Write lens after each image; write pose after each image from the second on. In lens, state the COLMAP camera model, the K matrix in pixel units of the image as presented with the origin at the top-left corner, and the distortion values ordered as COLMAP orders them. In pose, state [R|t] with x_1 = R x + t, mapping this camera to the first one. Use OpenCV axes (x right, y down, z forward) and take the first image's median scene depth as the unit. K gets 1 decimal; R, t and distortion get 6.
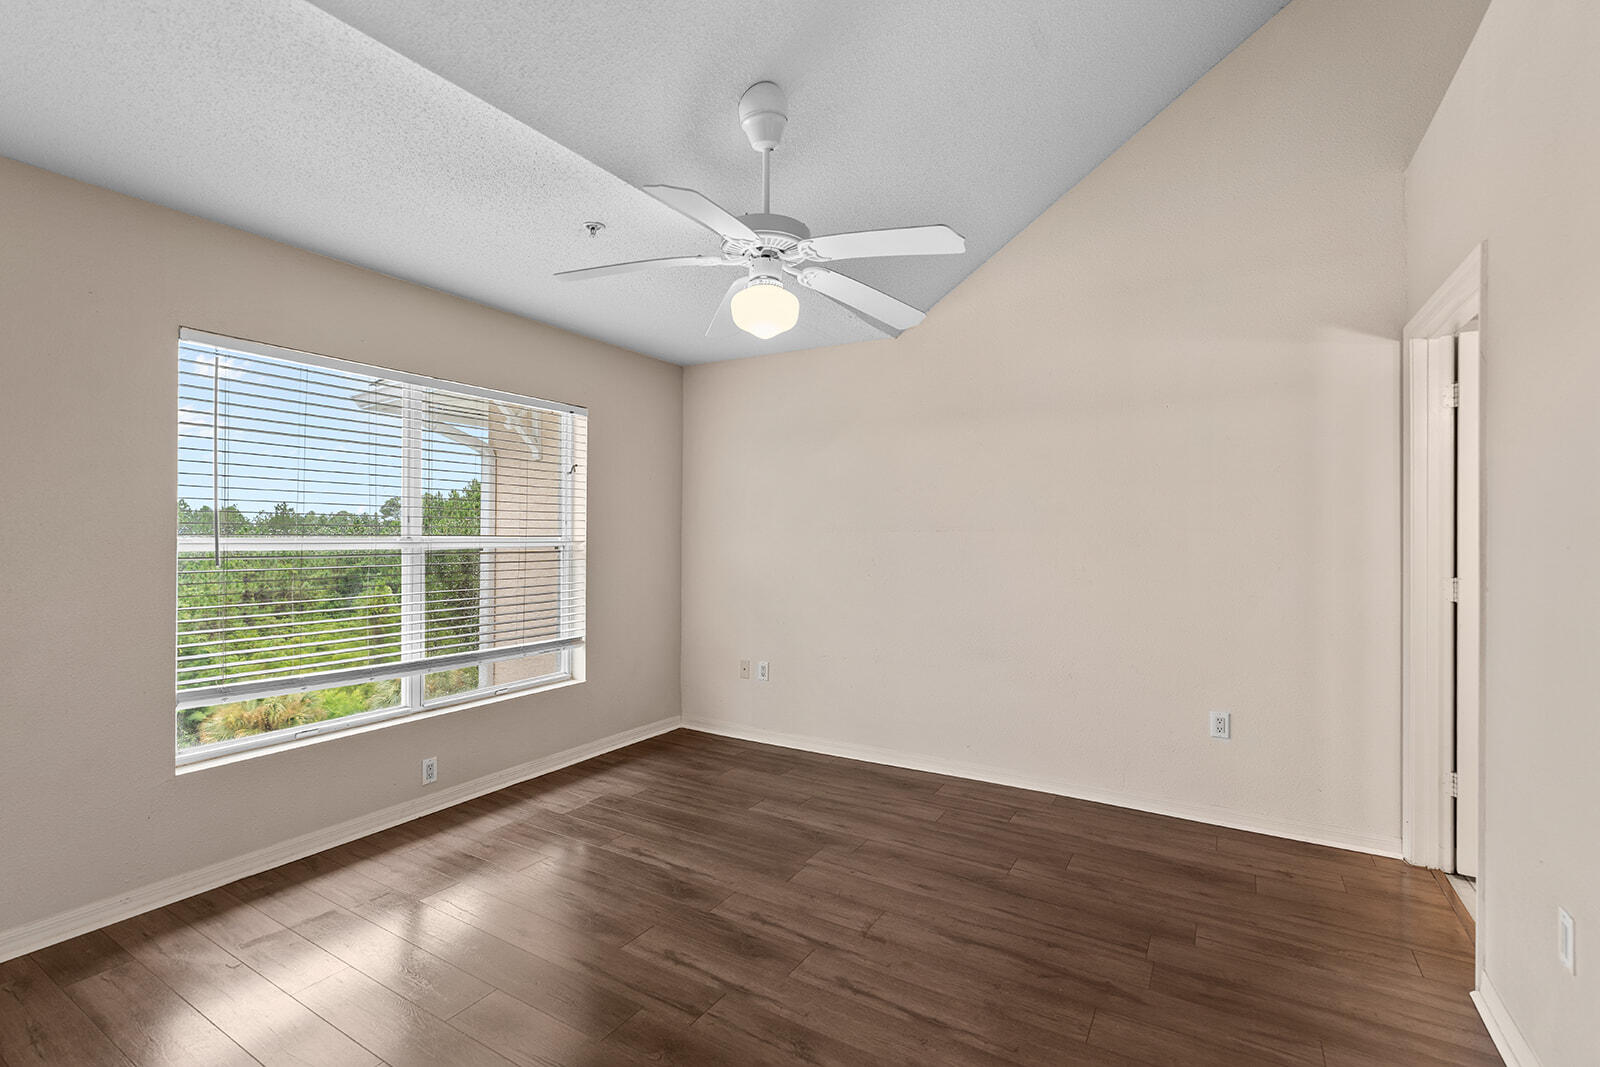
lens RADIAL K [[715.4, 0, 796.5], [0, 715.4, 532.4], [0, 0, 1]] dist [0.001264, 0.000270]
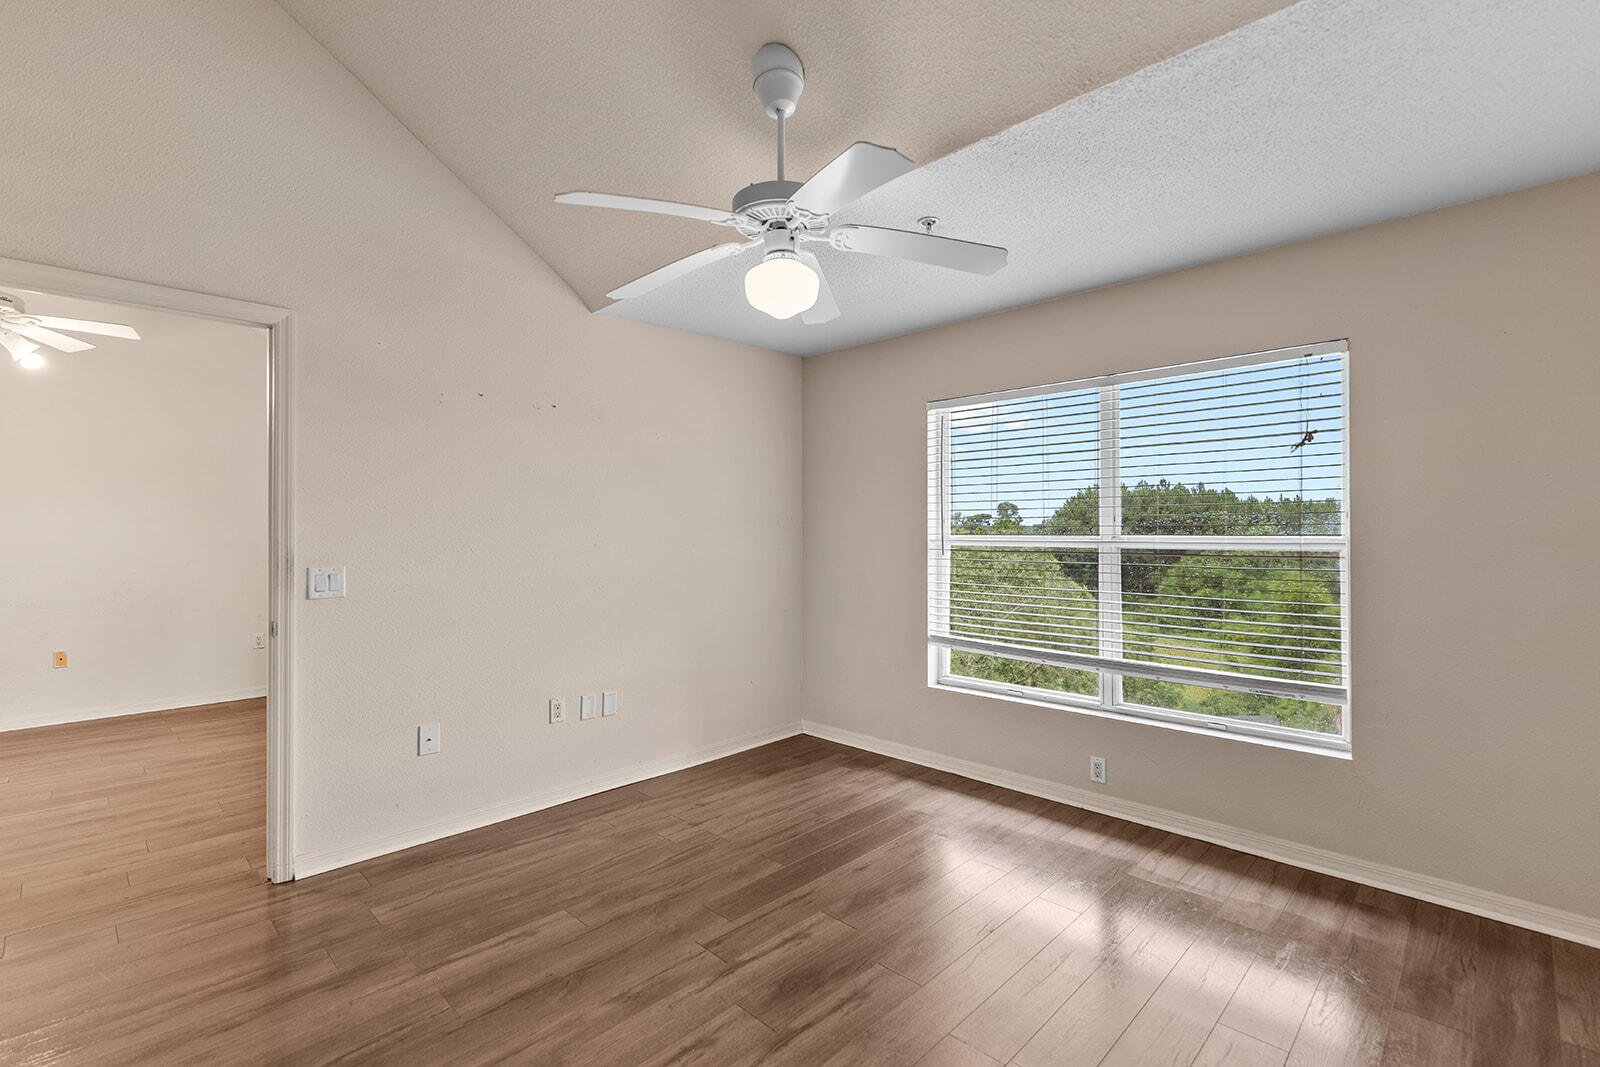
lens RADIAL K [[715.4, 0, 796.5], [0, 715.4, 532.4], [0, 0, 1]] dist [0.001264, 0.000270]
pose [[-0.226825, -0.003918, -0.973928, 0.572838], [0.004562, 0.999977, -0.005086, 0.004265], [0.973925, -0.005596, -0.226802, 0.836384]]
